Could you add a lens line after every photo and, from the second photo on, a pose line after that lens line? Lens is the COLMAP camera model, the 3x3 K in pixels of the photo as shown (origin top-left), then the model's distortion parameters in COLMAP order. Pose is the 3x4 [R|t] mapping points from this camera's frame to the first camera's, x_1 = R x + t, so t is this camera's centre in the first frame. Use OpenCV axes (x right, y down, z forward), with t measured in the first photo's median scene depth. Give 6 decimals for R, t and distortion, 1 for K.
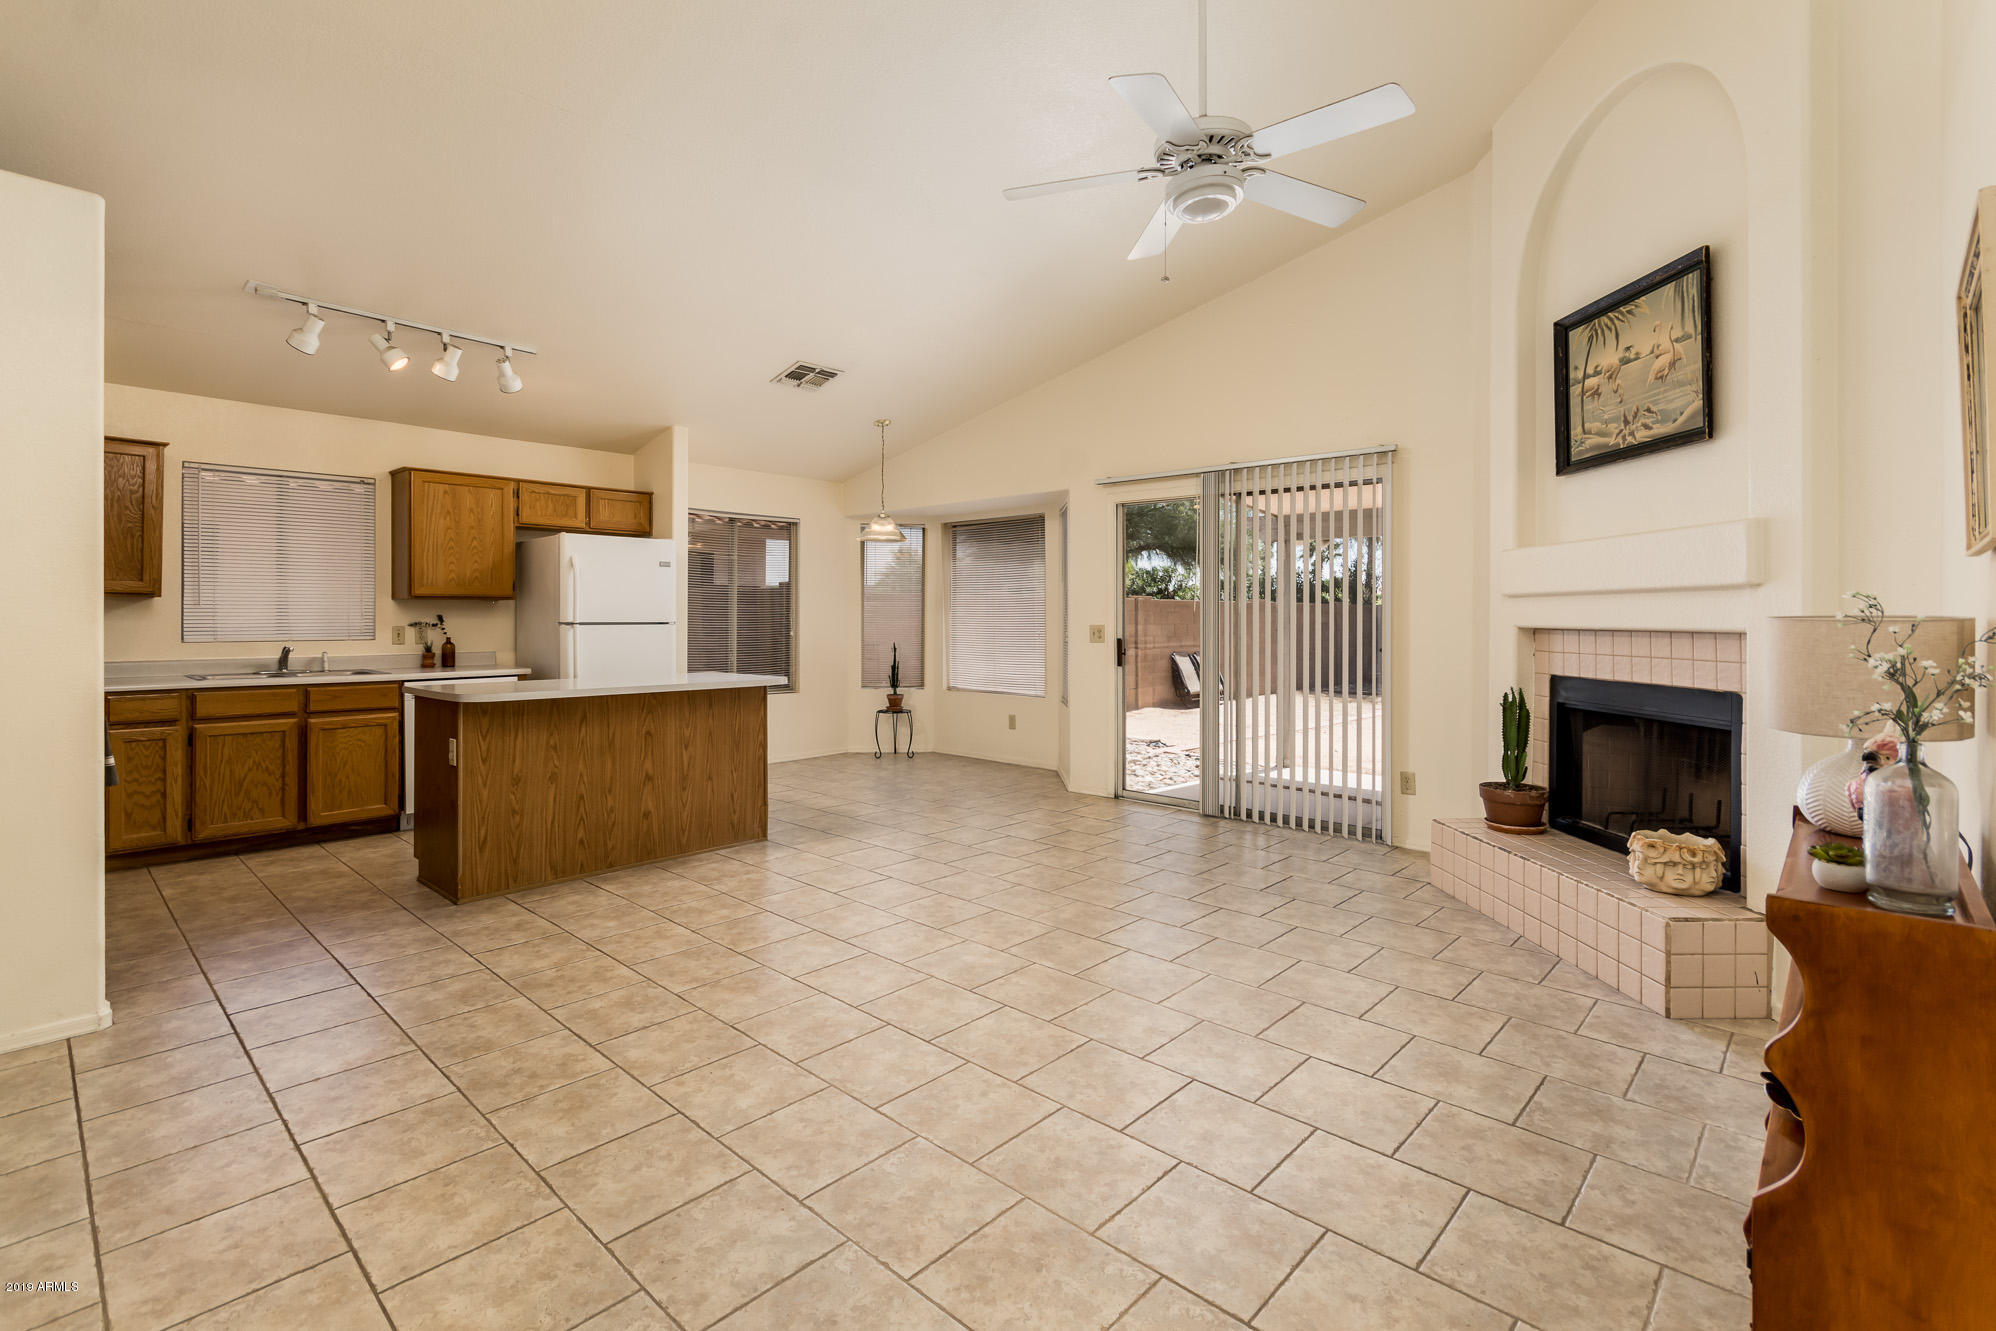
lens RADIAL K [[922.0, 0, 991.2], [0, 922.0, 617.9], [0, 0, 1]] dist [0.010657, -0.000433]
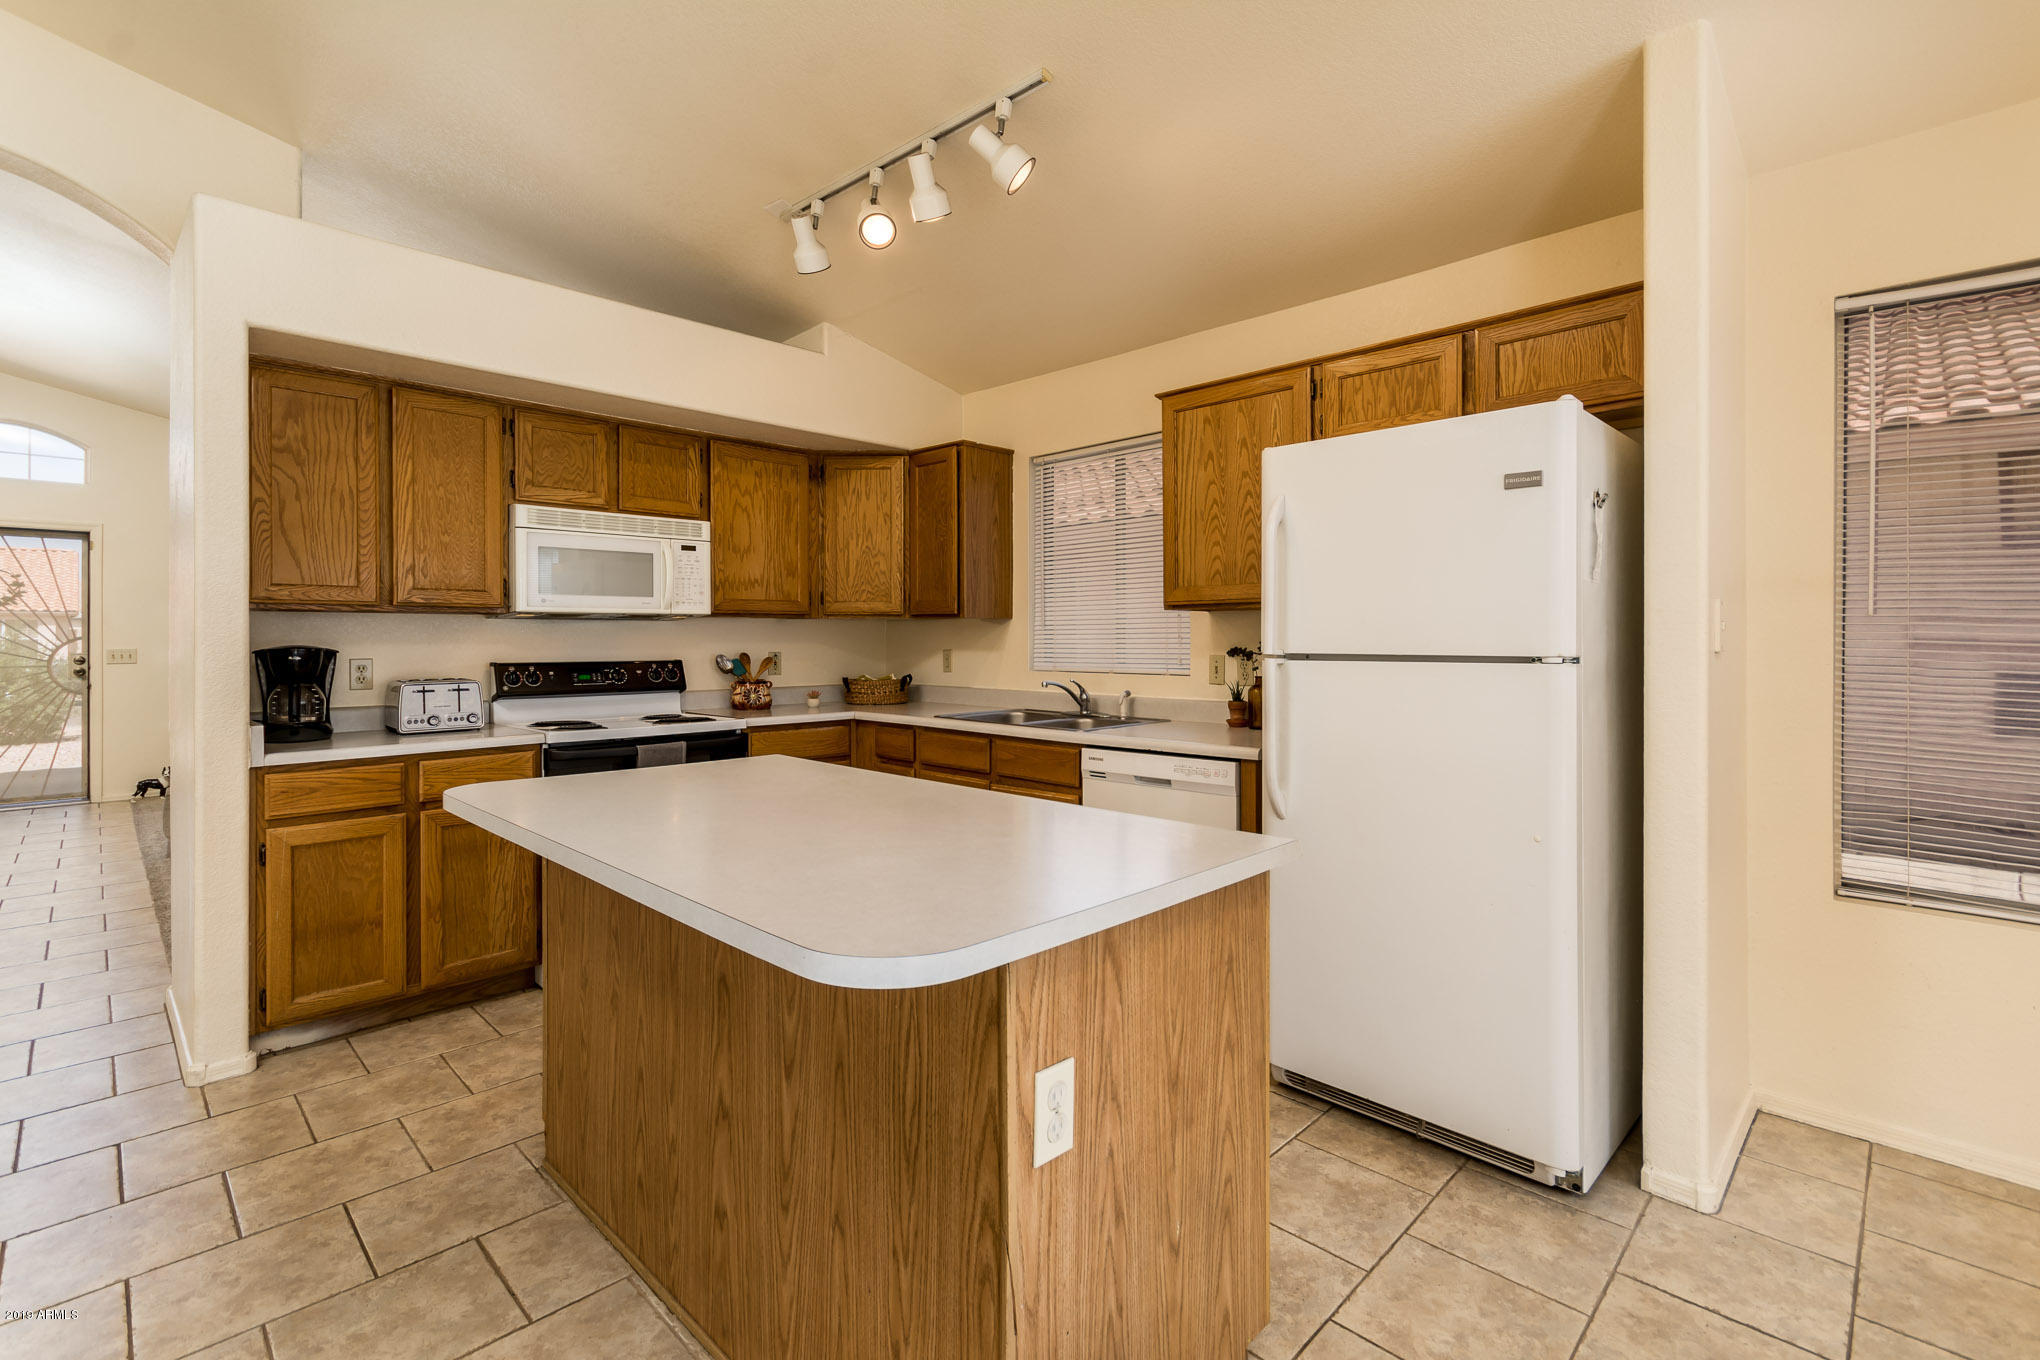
lens RADIAL K [[915.1, 0, 1024.5], [0, 915.1, 634.1], [0, 0, 1]] dist [0.000934, 0.000009]
pose [[-0.019018, -0.006243, -0.999800, -0.029032], [0.000034, 0.999980, -0.006245, -0.001541], [0.999819, -0.000153, -0.019017, 0.994448]]
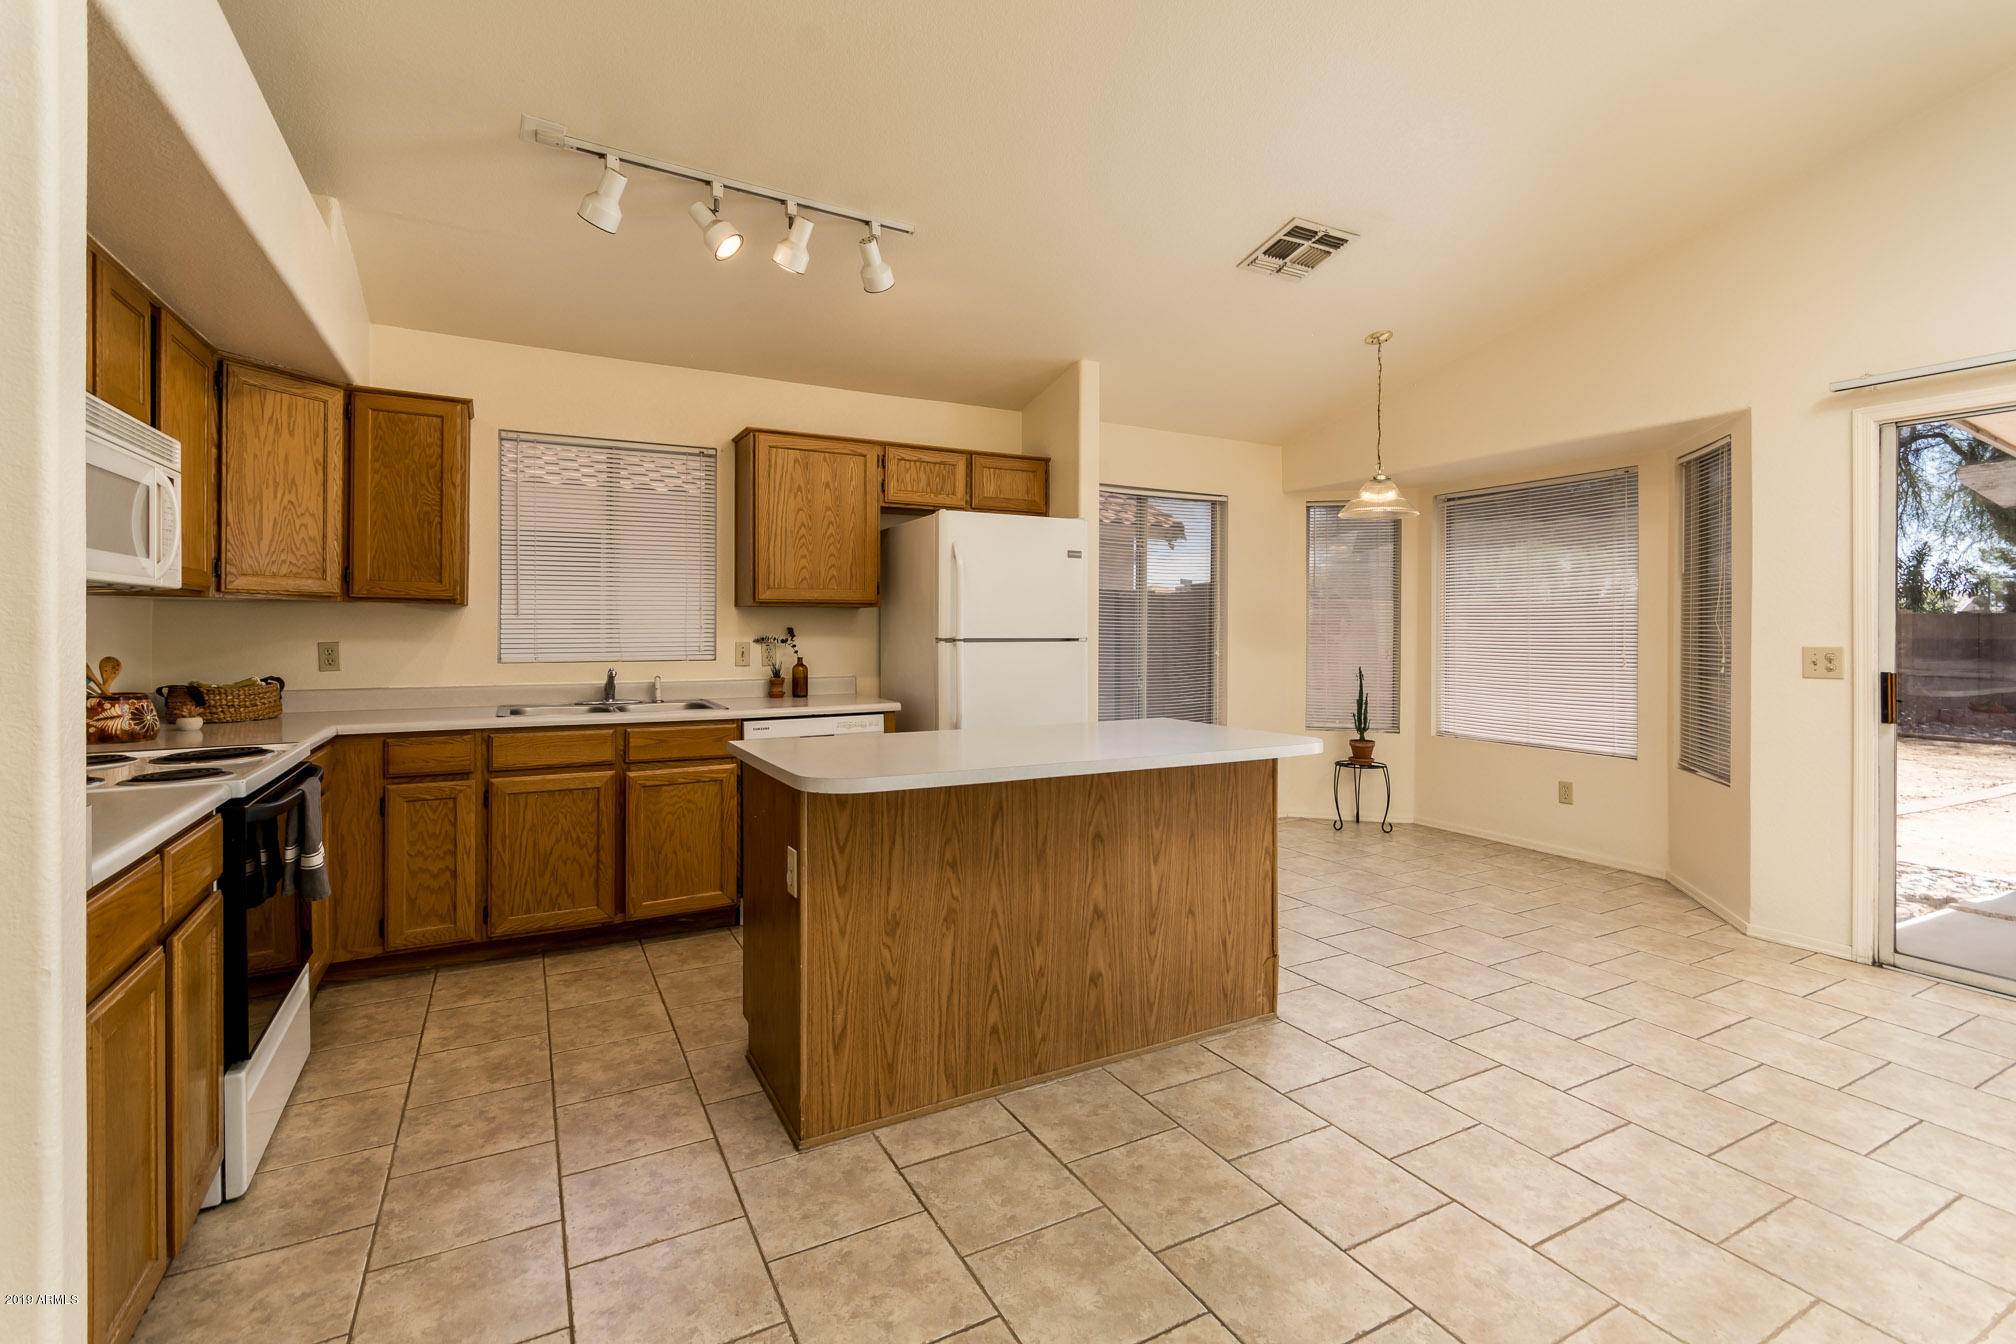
lens RADIAL K [[919.9, 0, 1014.6], [0, 919.9, 630.9], [0, 0, 1]] dist [0.001463, 0.000263]
pose [[0.950004, 0.001889, -0.312231, -0.216315], [-0.001384, 0.999997, 0.001840, -0.002432], [0.312234, -0.001316, 0.950004, 0.396249]]
